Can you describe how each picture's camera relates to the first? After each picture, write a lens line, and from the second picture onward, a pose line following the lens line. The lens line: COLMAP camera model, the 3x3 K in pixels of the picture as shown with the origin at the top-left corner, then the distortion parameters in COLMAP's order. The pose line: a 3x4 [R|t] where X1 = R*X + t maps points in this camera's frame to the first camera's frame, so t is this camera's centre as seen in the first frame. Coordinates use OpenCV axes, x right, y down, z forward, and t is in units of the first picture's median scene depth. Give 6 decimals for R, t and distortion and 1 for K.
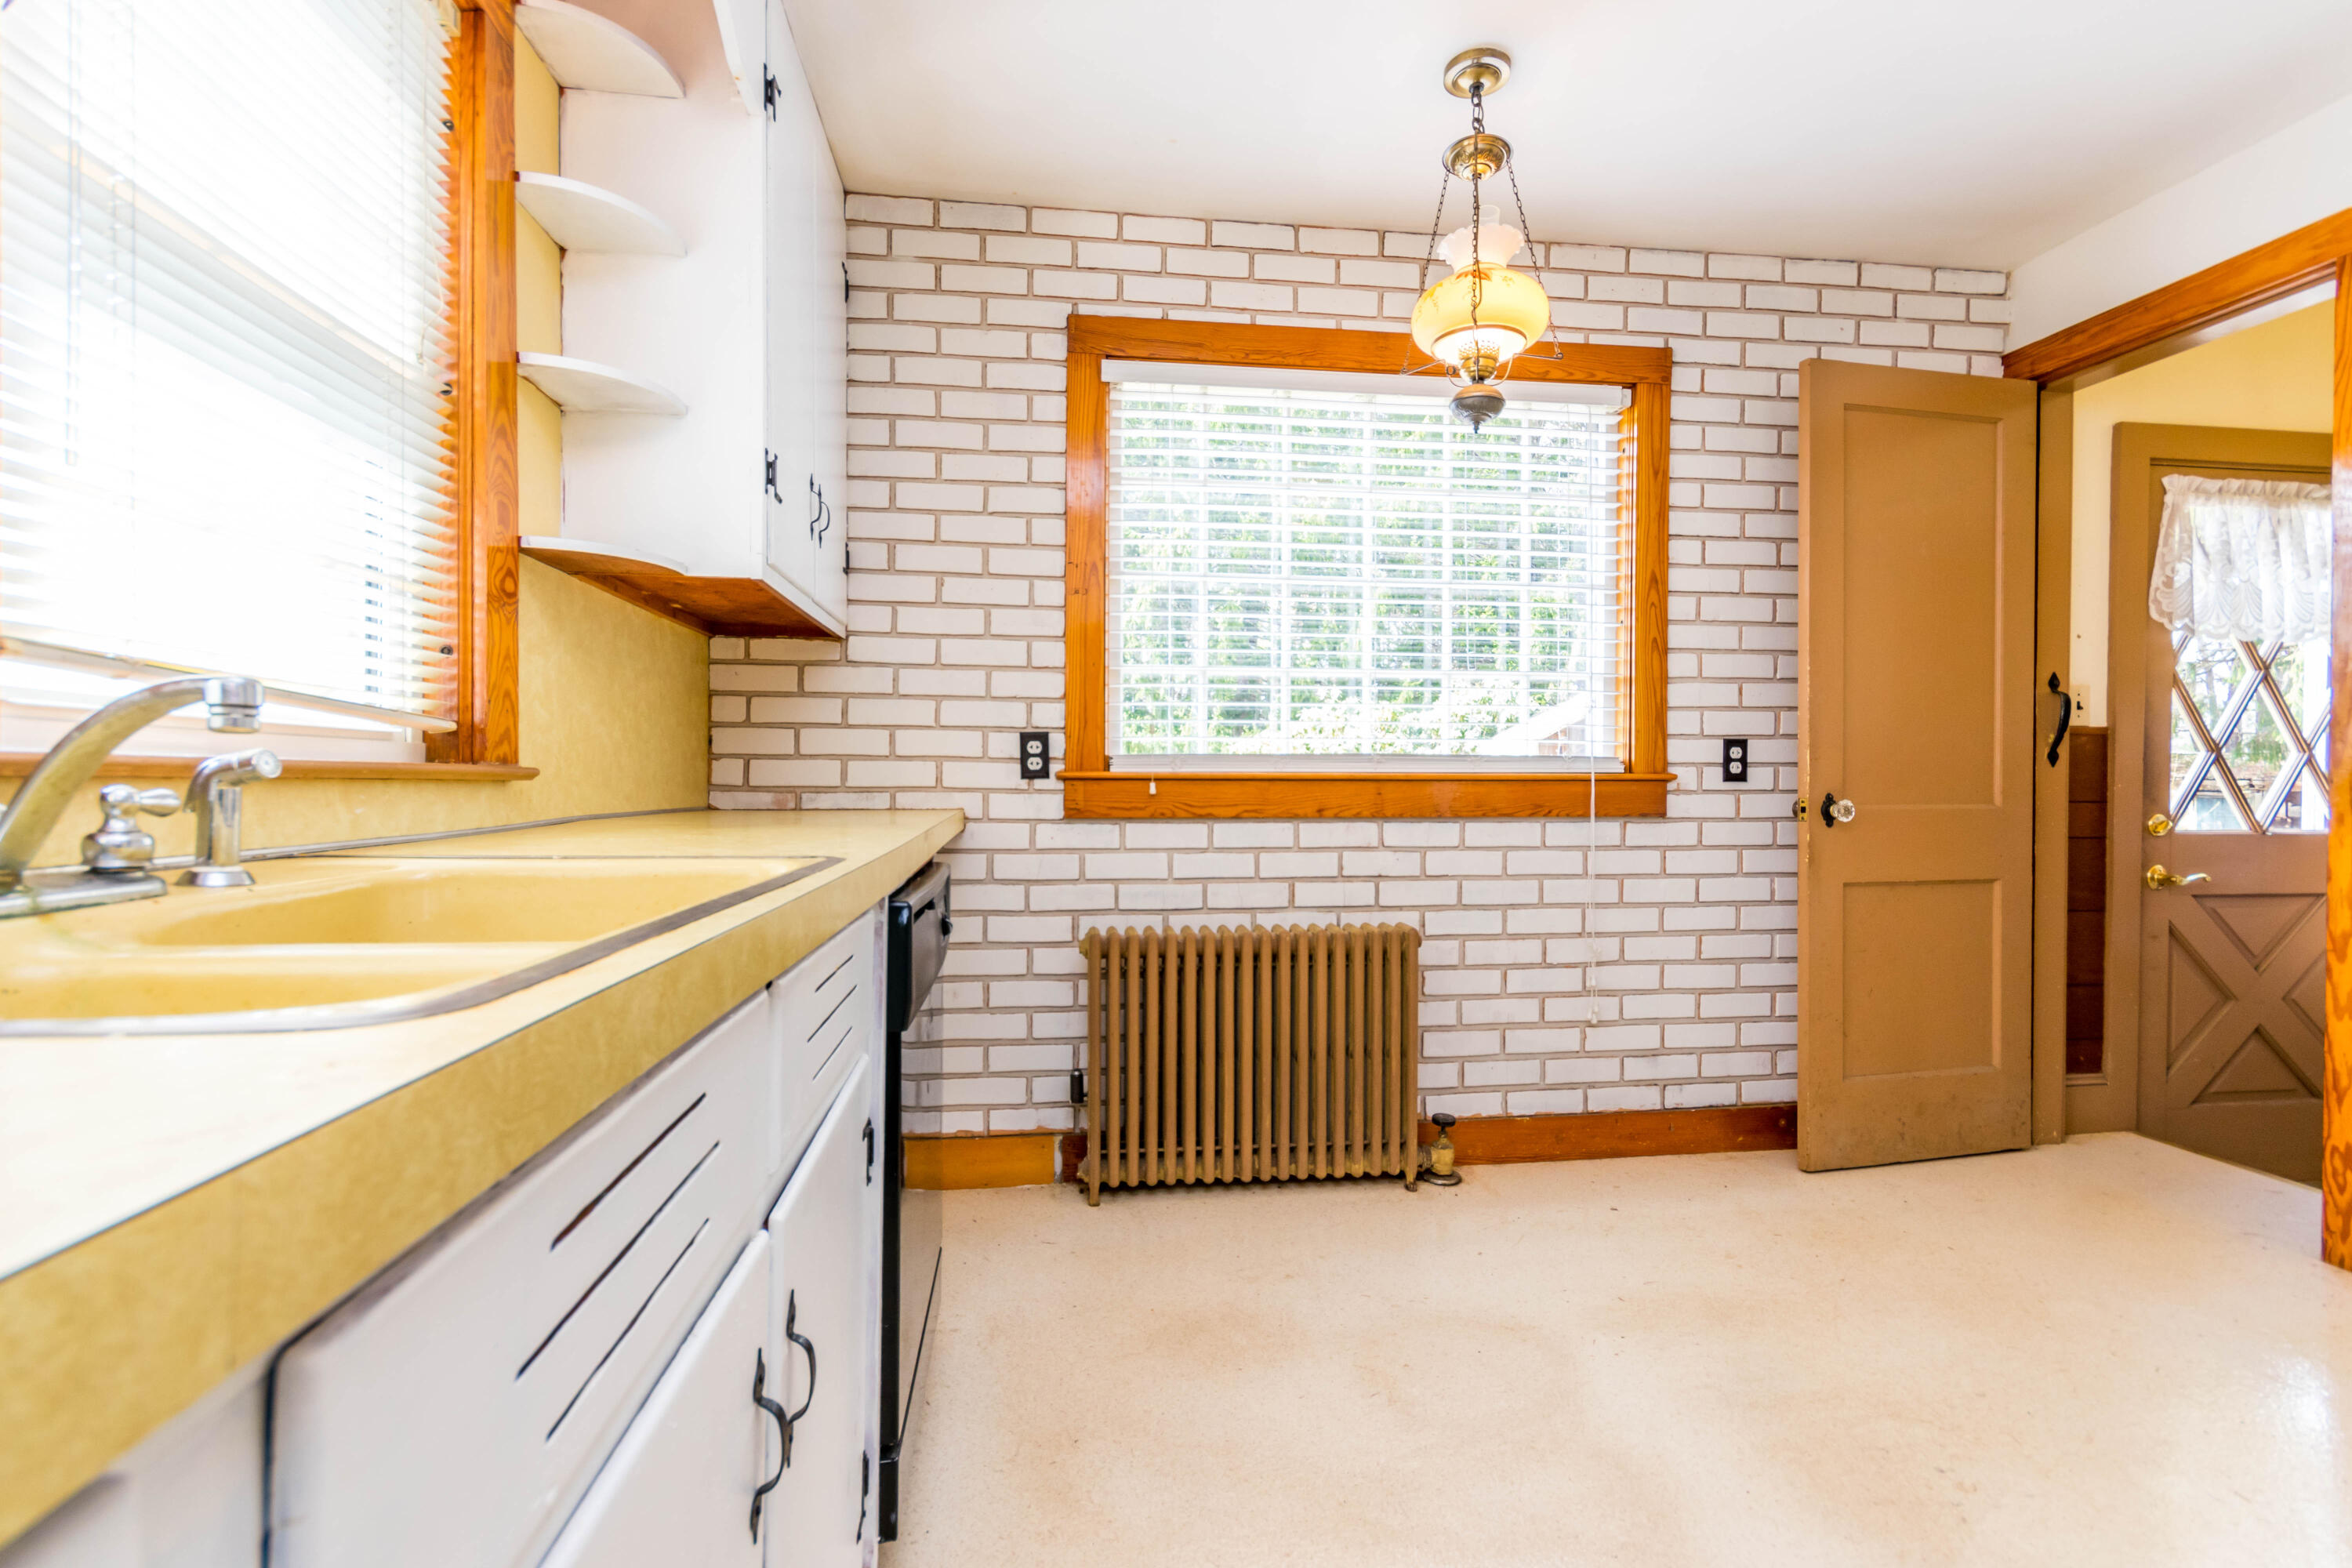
lens RADIAL K [[1104.4, 0, 1178.4], [0, 1104.4, 784.0], [0, 0, 1]] dist [-0.000236, 0.001309]
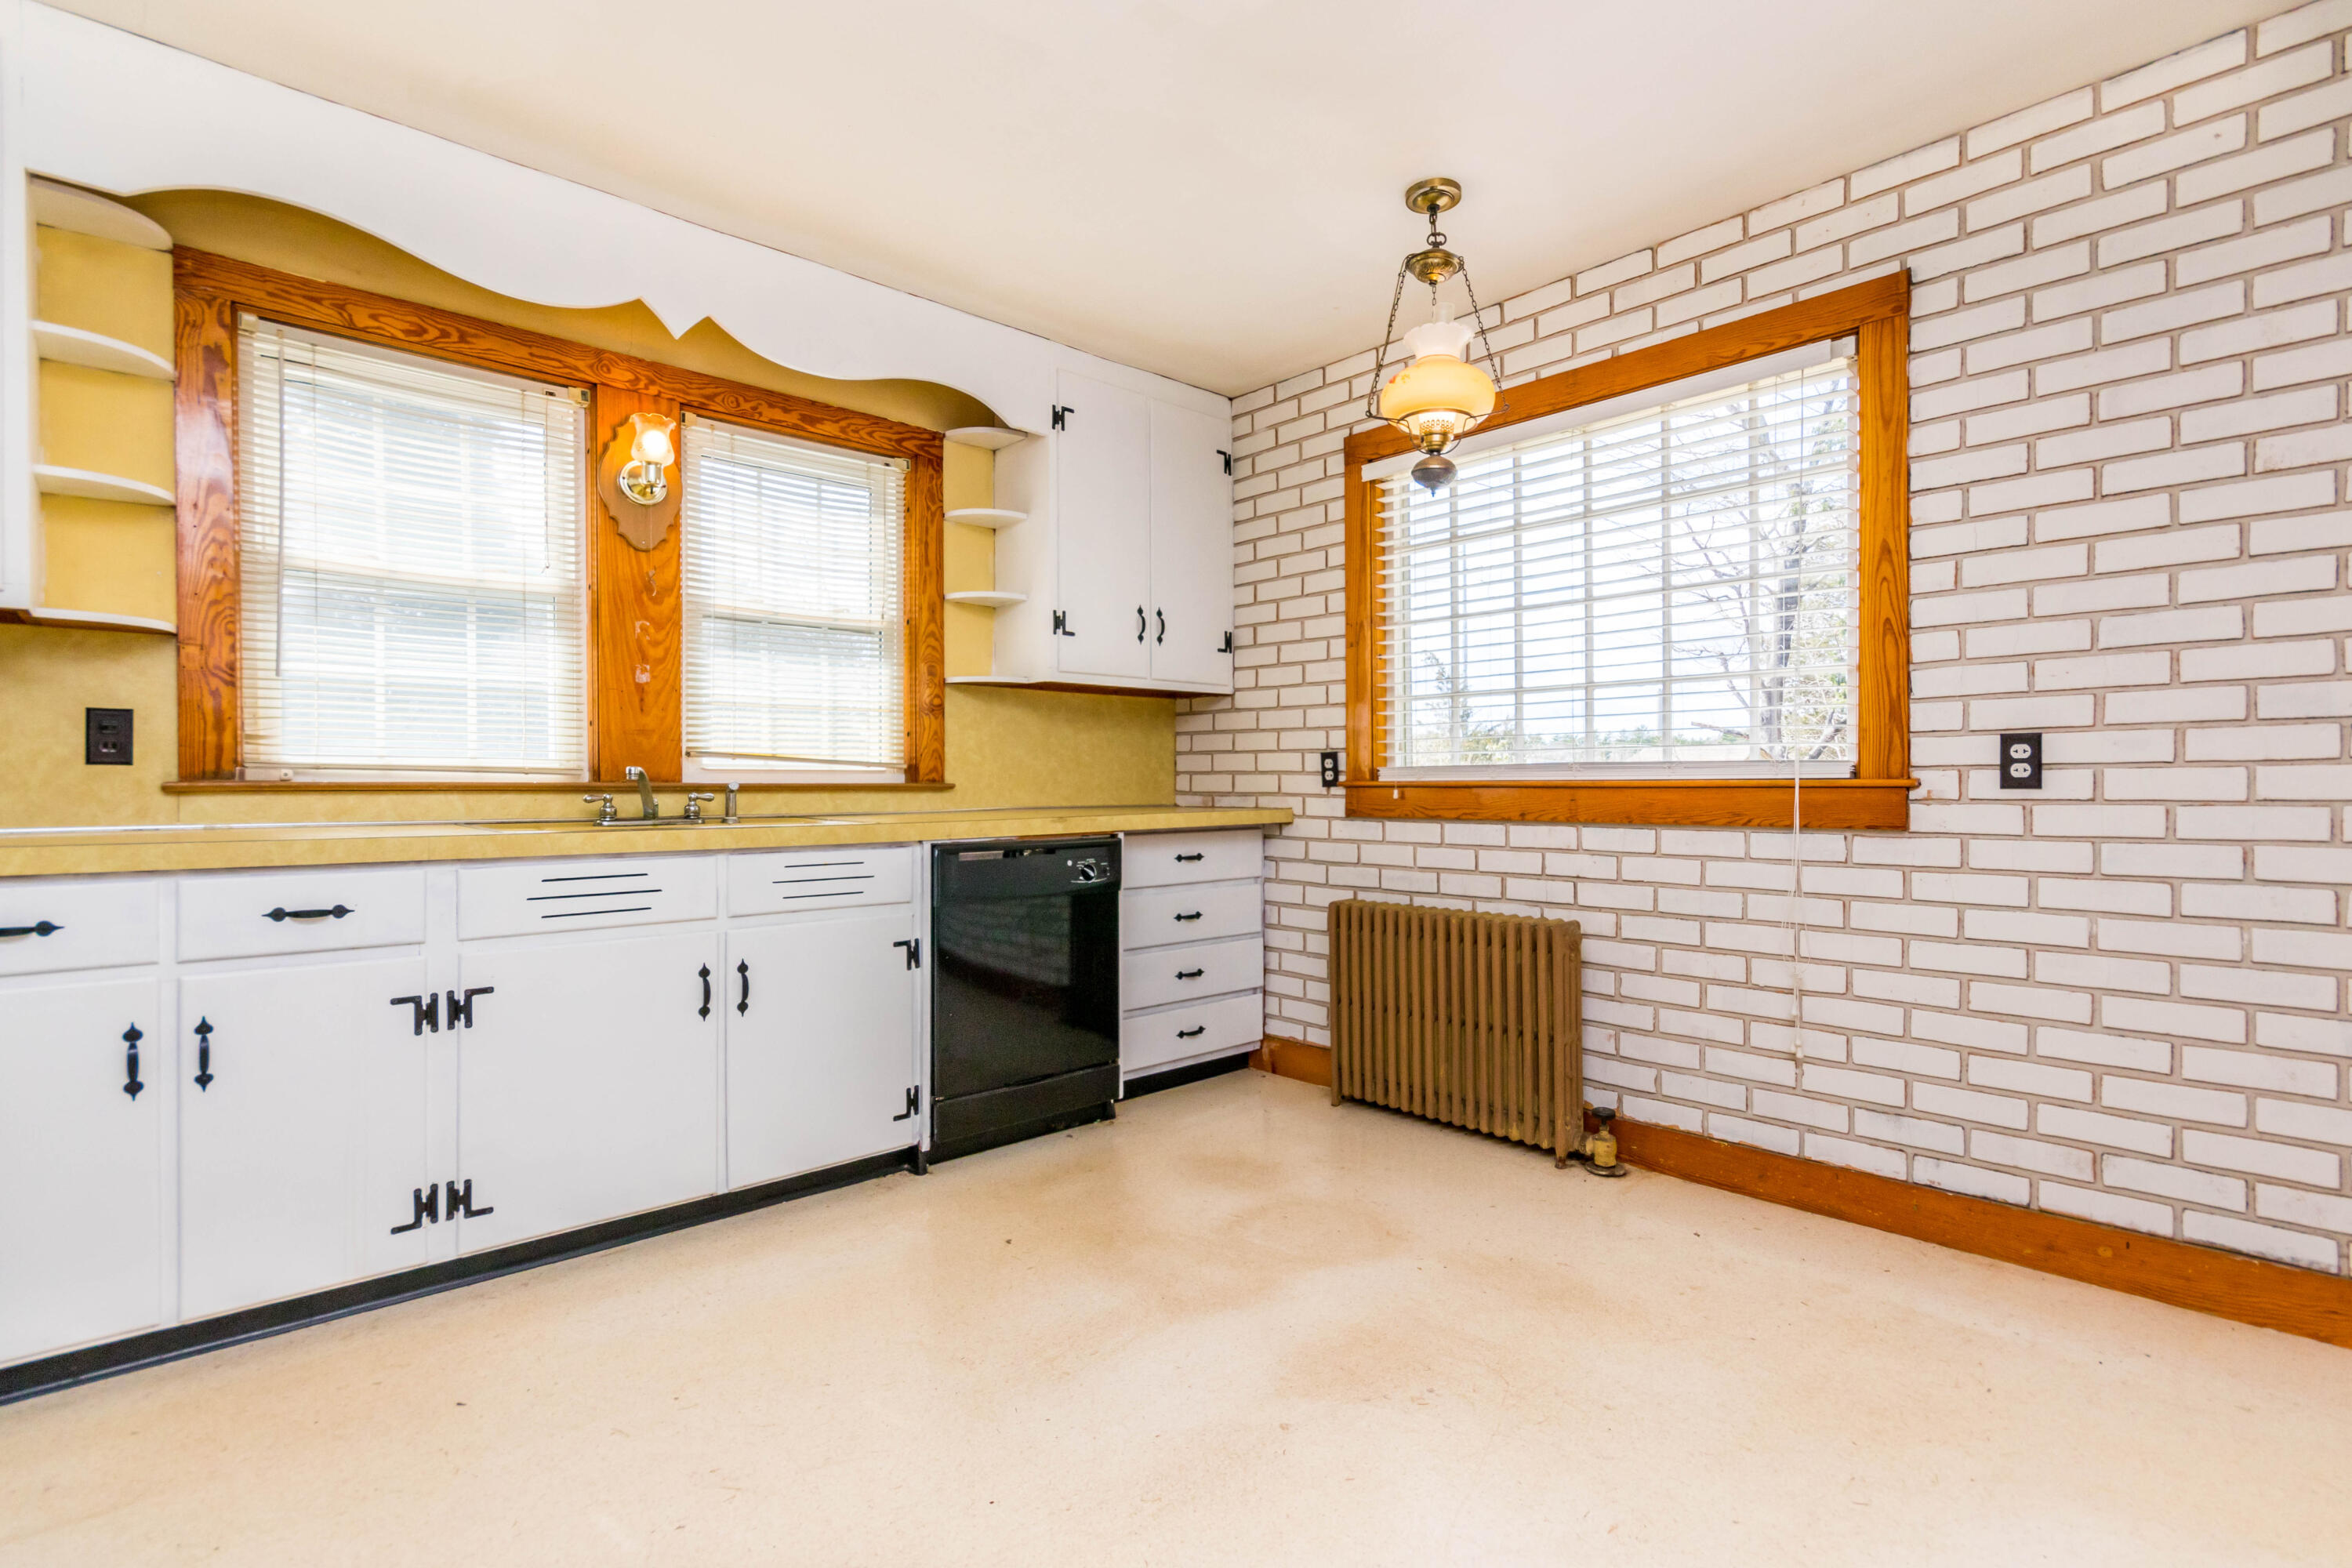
lens RADIAL K [[1104.4, 0, 1187.0], [0, 1104.4, 784.4], [0, 0, 1]] dist [-0.000236, 0.001309]
pose [[0.574294, -0.003640, -0.818641, 0.851090], [0.000419, 0.999991, -0.004152, -0.001993], [0.818649, 0.002041, 0.574291, 0.078719]]
